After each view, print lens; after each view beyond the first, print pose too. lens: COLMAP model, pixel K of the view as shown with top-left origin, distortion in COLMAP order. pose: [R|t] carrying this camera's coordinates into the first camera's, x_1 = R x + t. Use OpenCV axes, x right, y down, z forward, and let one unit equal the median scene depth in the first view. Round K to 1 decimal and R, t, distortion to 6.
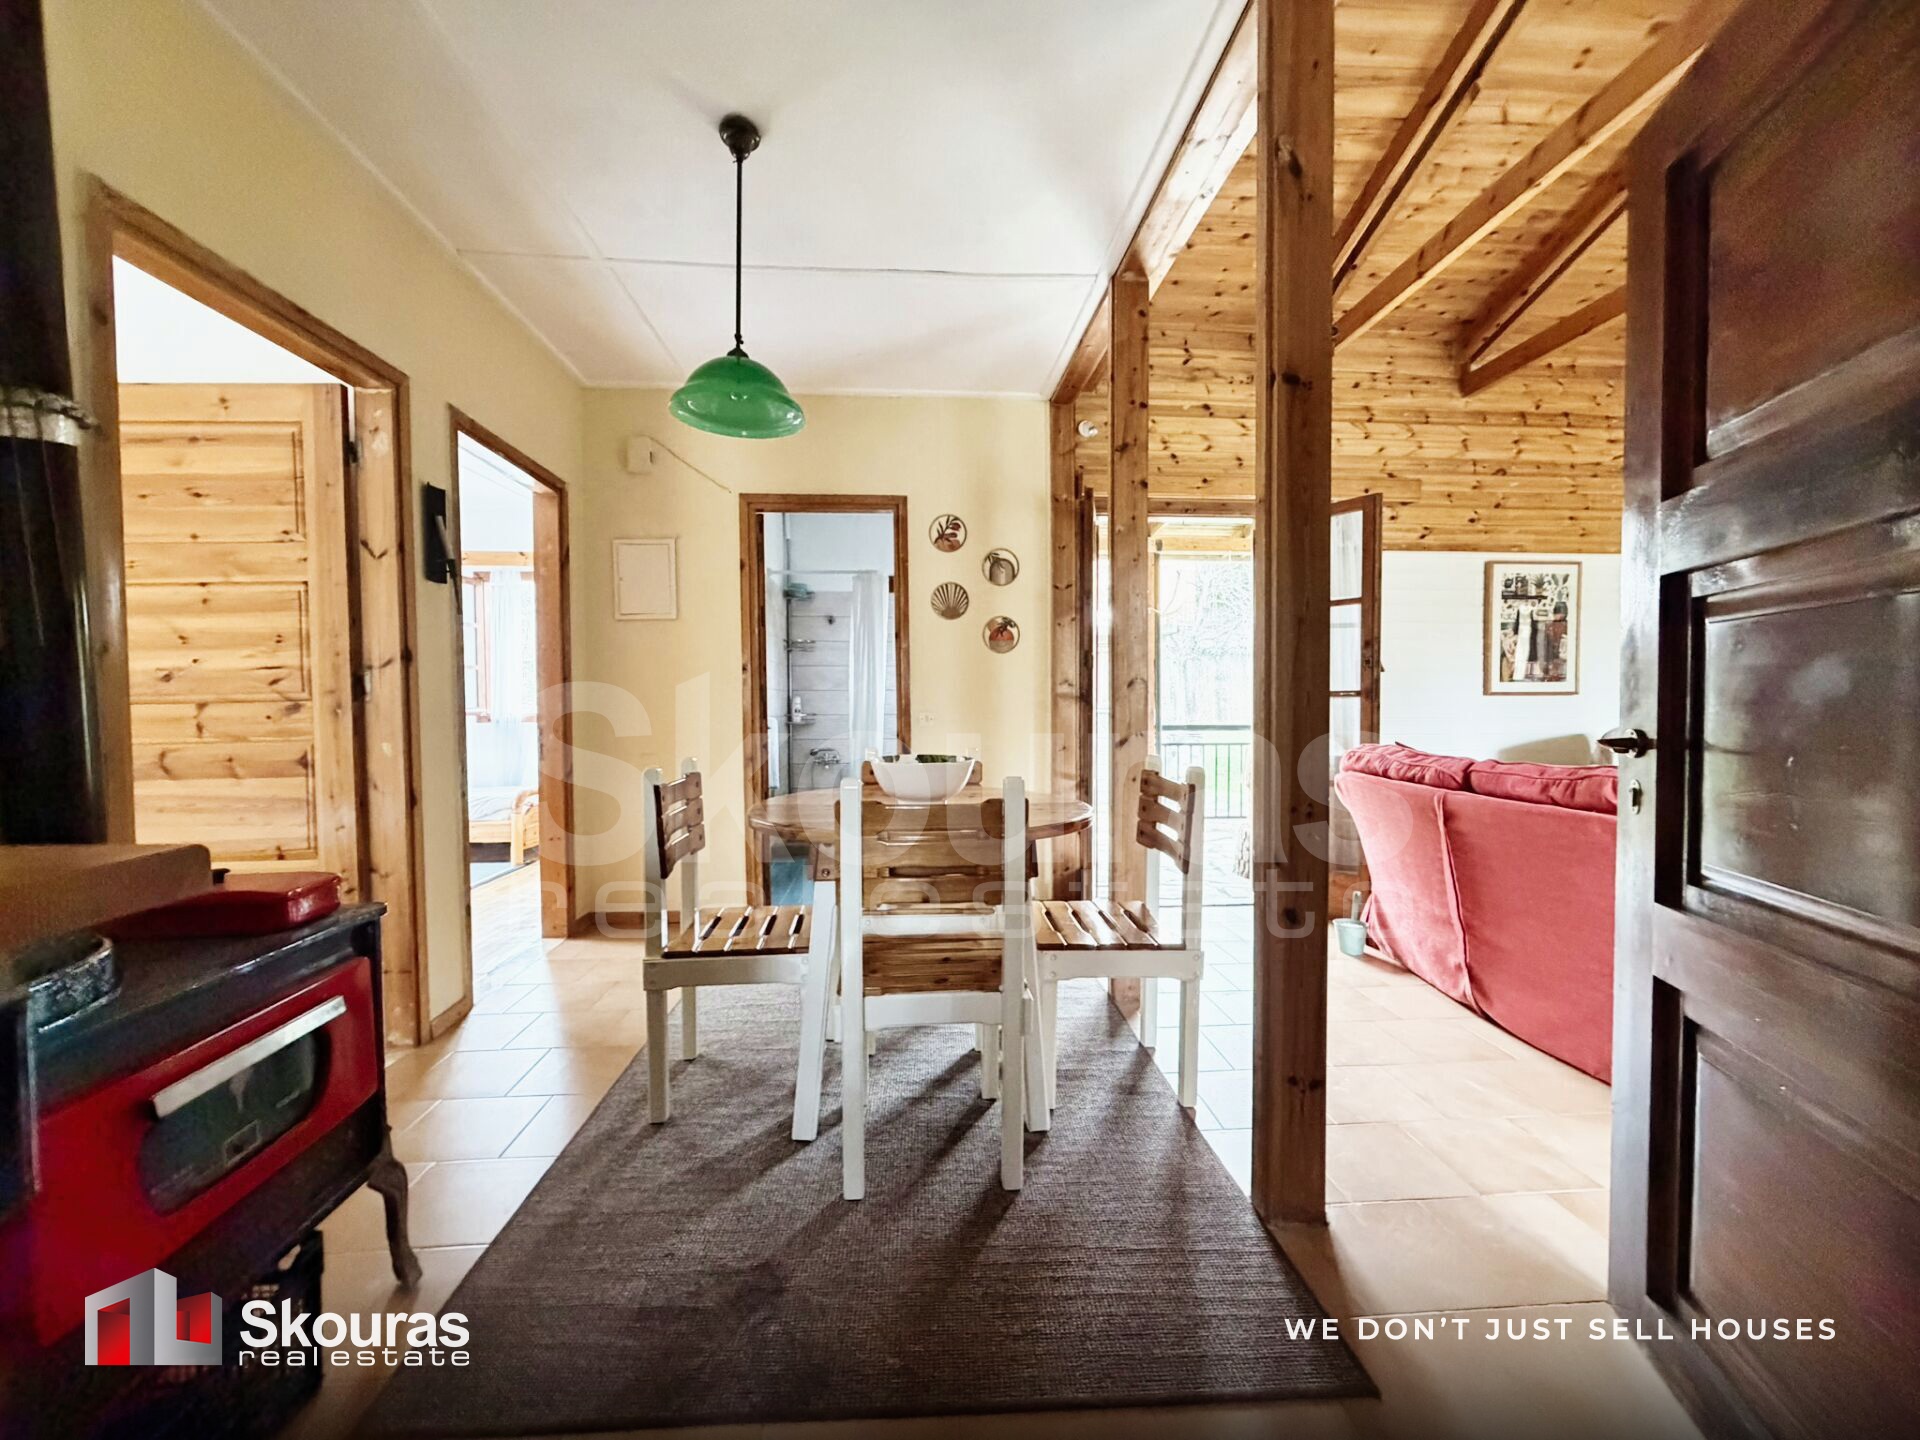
lens RADIAL K [[775.0, 0, 957.5], [0, 775.0, 721.7], [0, 0, 1]] dist [0.000154, 0.000016]
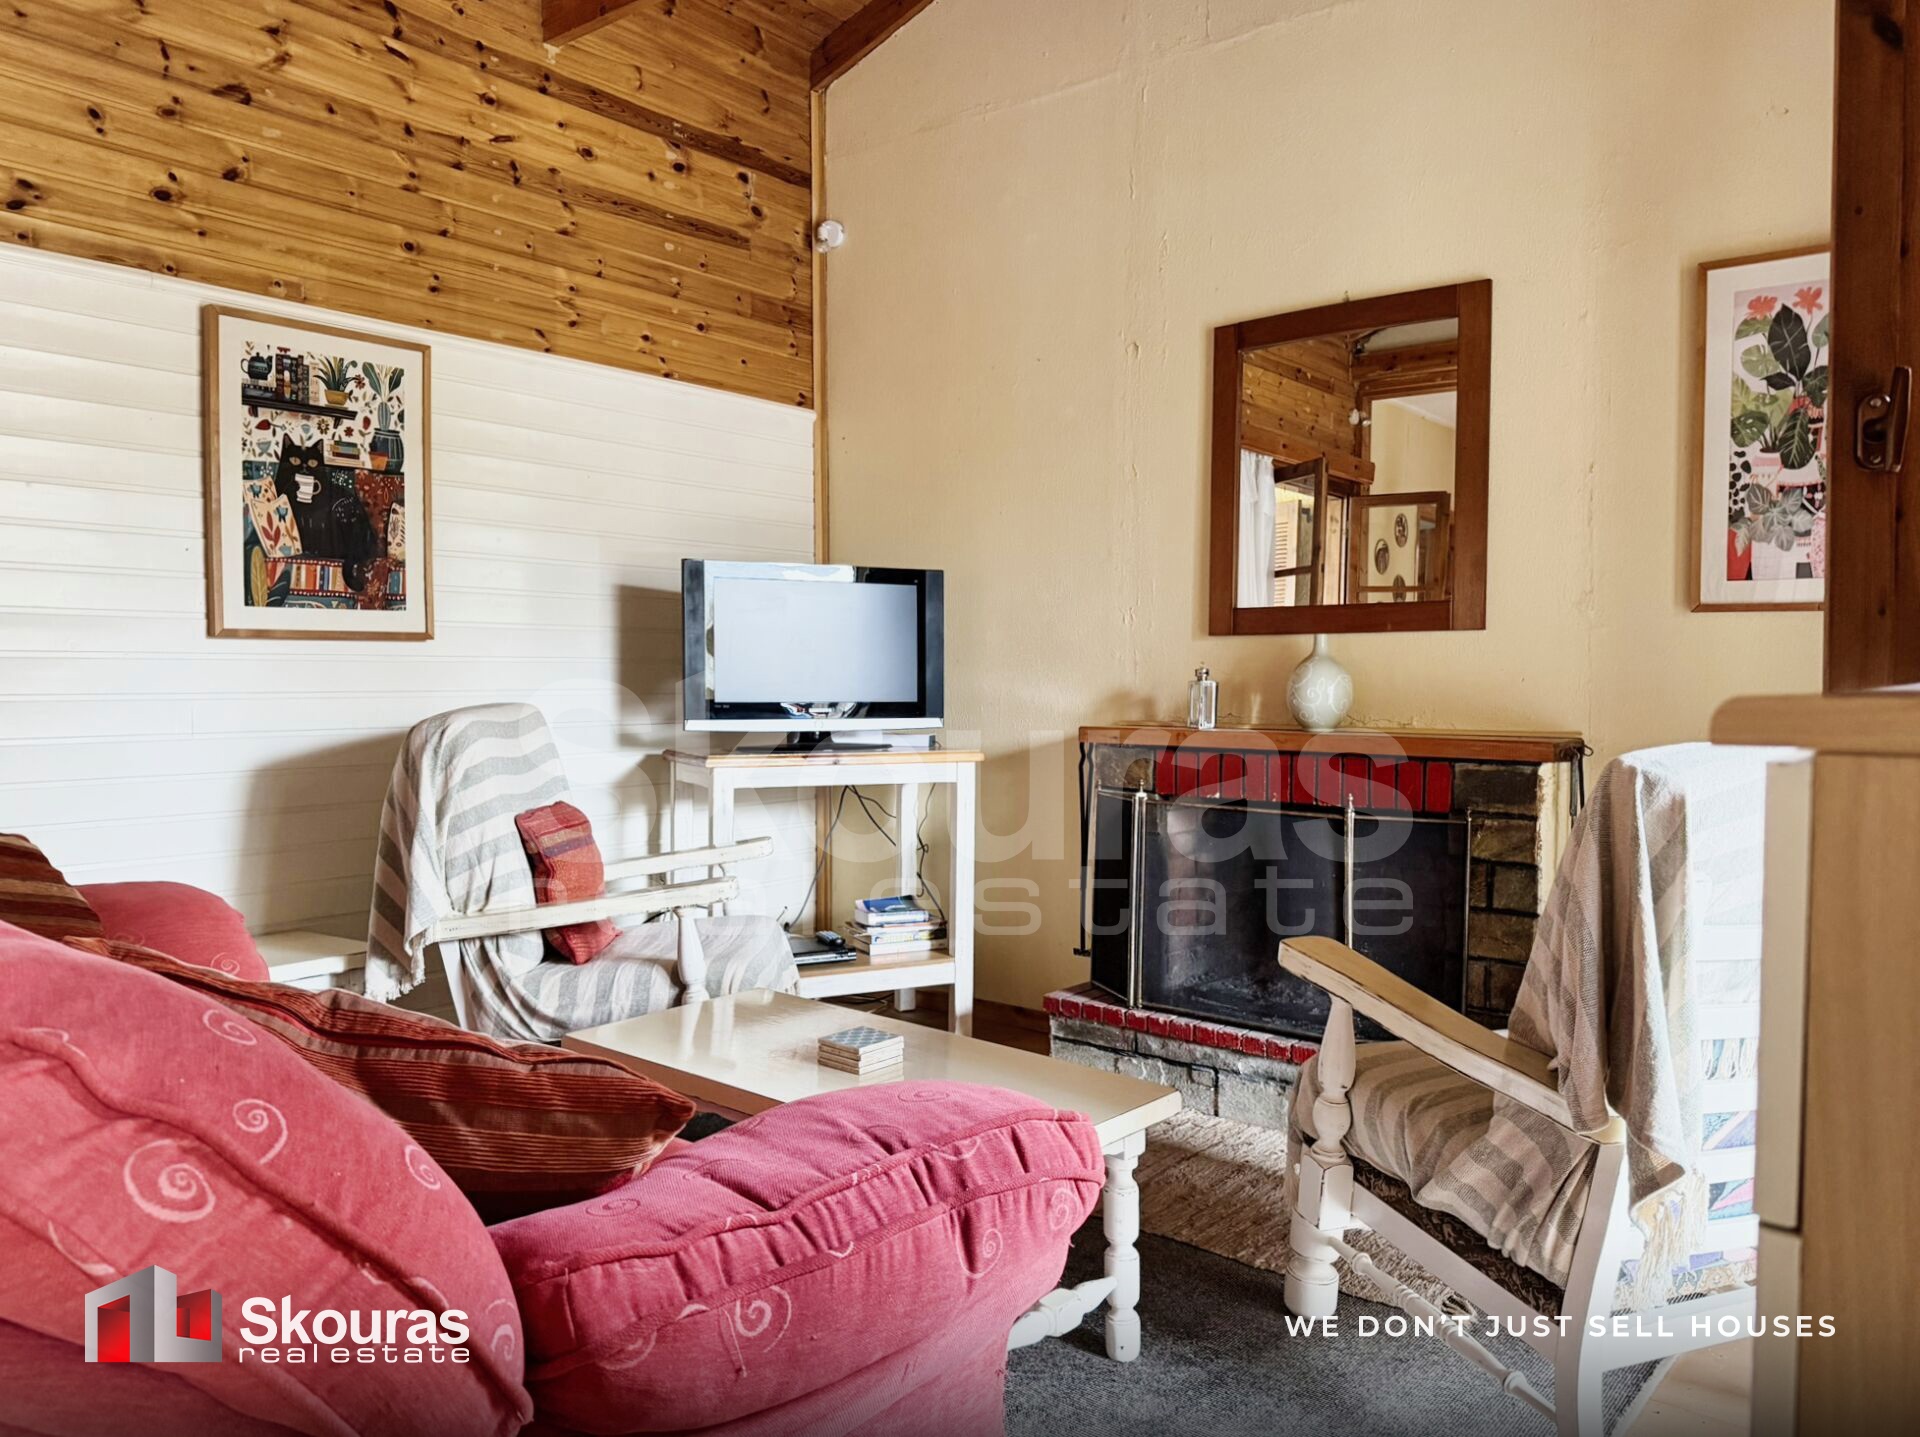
lens RADIAL K [[1415.3, 0, 955.5], [0, 1415.3, 720.6], [0, 0, 1]] dist [0.056503, -0.077545]
pose [[0.681147, -0.025463, 0.731704, 0.398974], [0.012349, 0.999652, 0.023293, -0.002742], [-0.732043, -0.006830, 0.681224, 0.203046]]
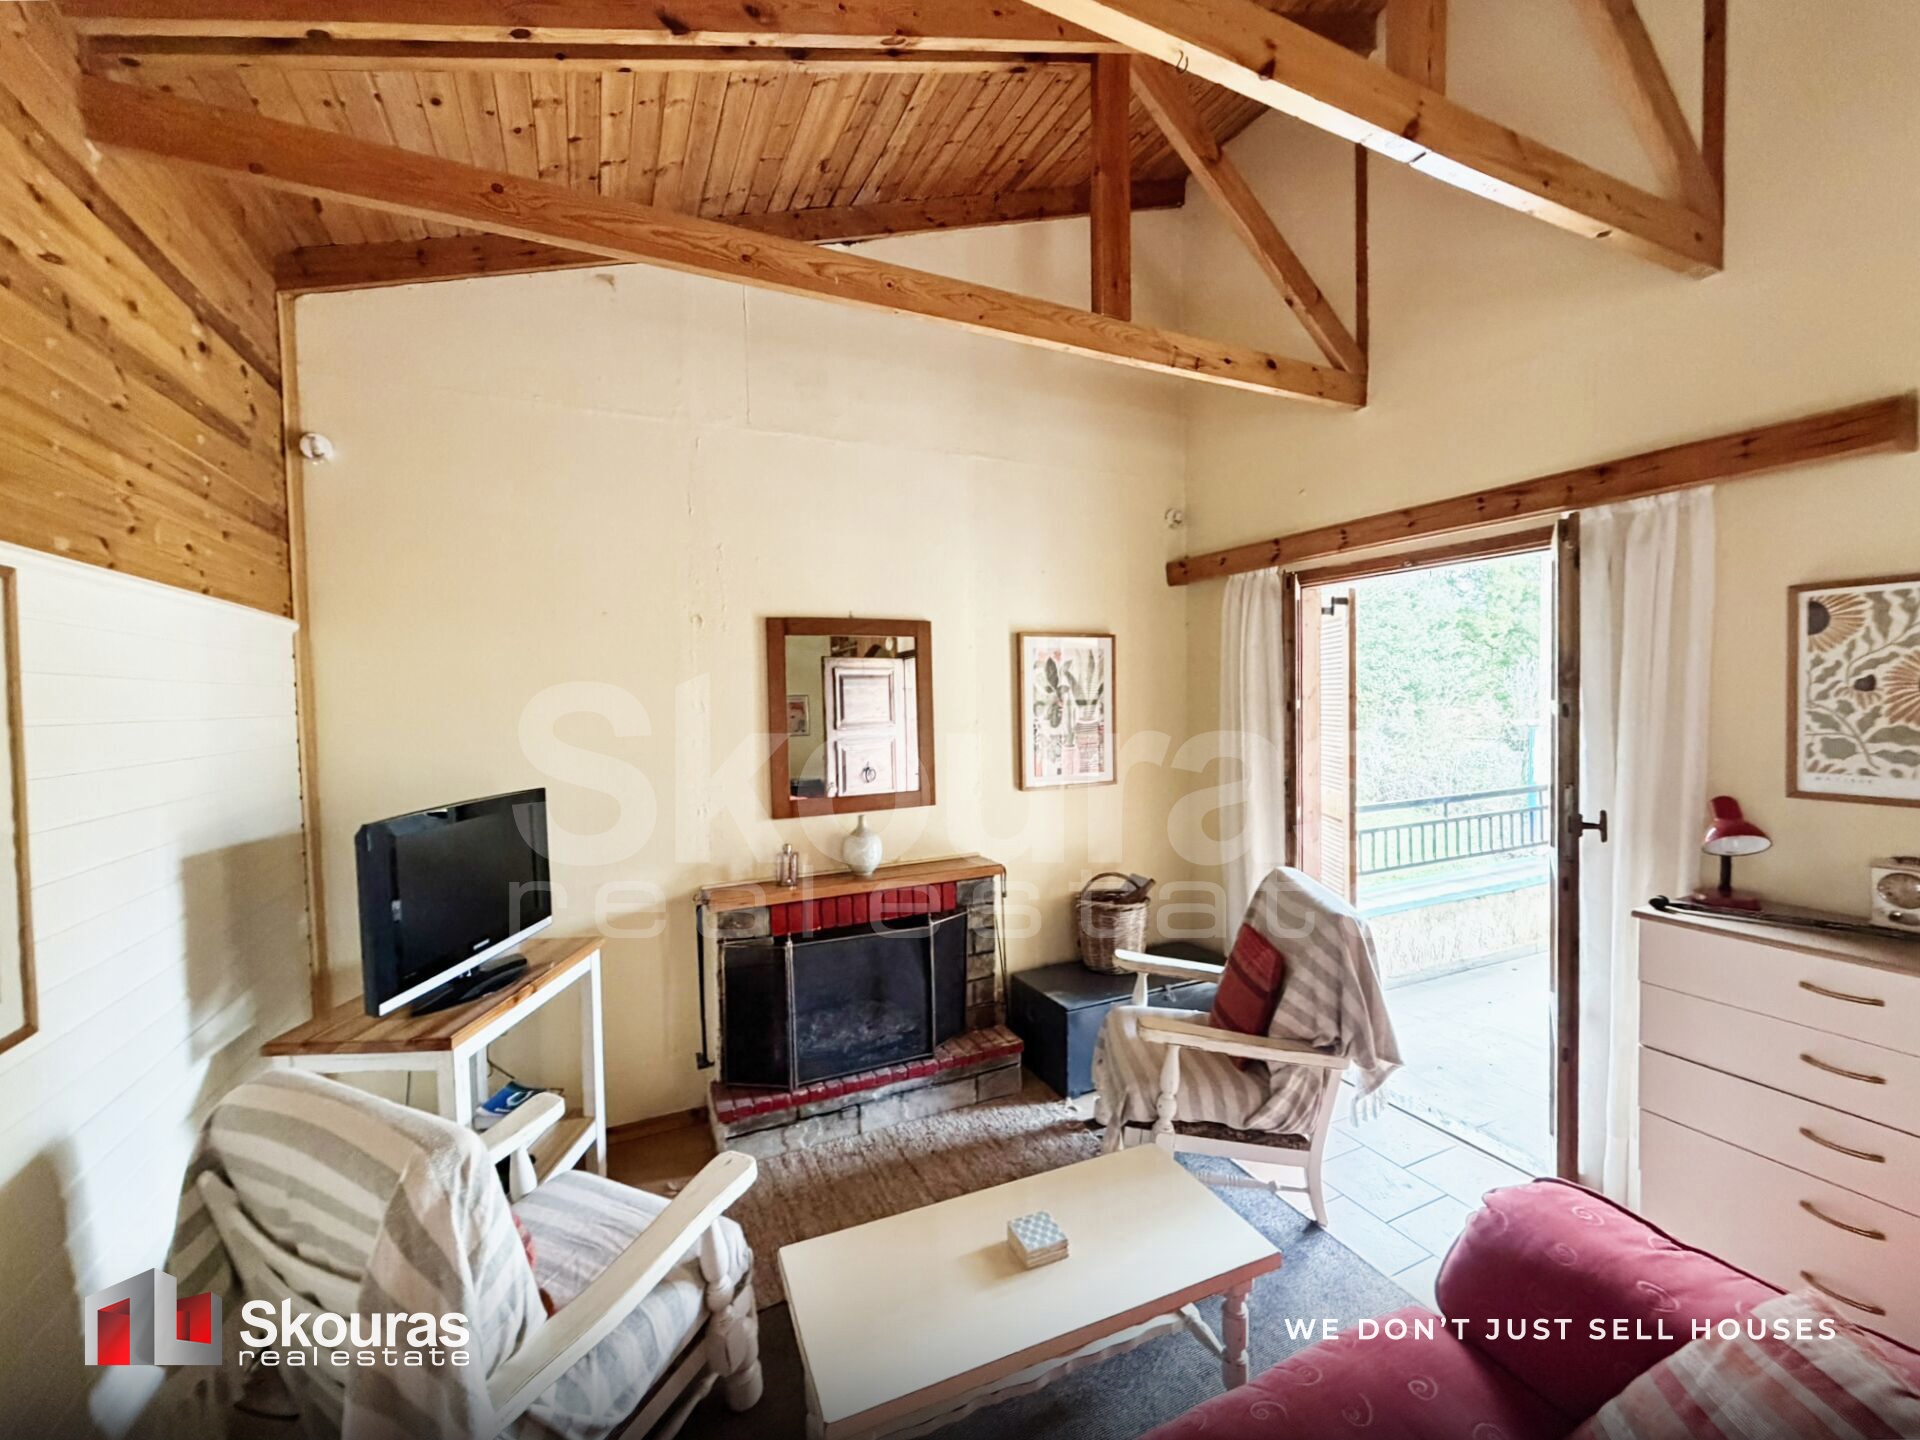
lens RADIAL K [[775.0, 0, 957.5], [0, 775.0, 721.7], [0, 0, 1]] dist [0.000154, 0.000016]
pose [[-0.361702, -0.024991, 0.931959, 0.416566], [0.039129, 0.998353, 0.041957, -0.149686], [-0.931472, 0.051642, -0.360128, 0.786698]]
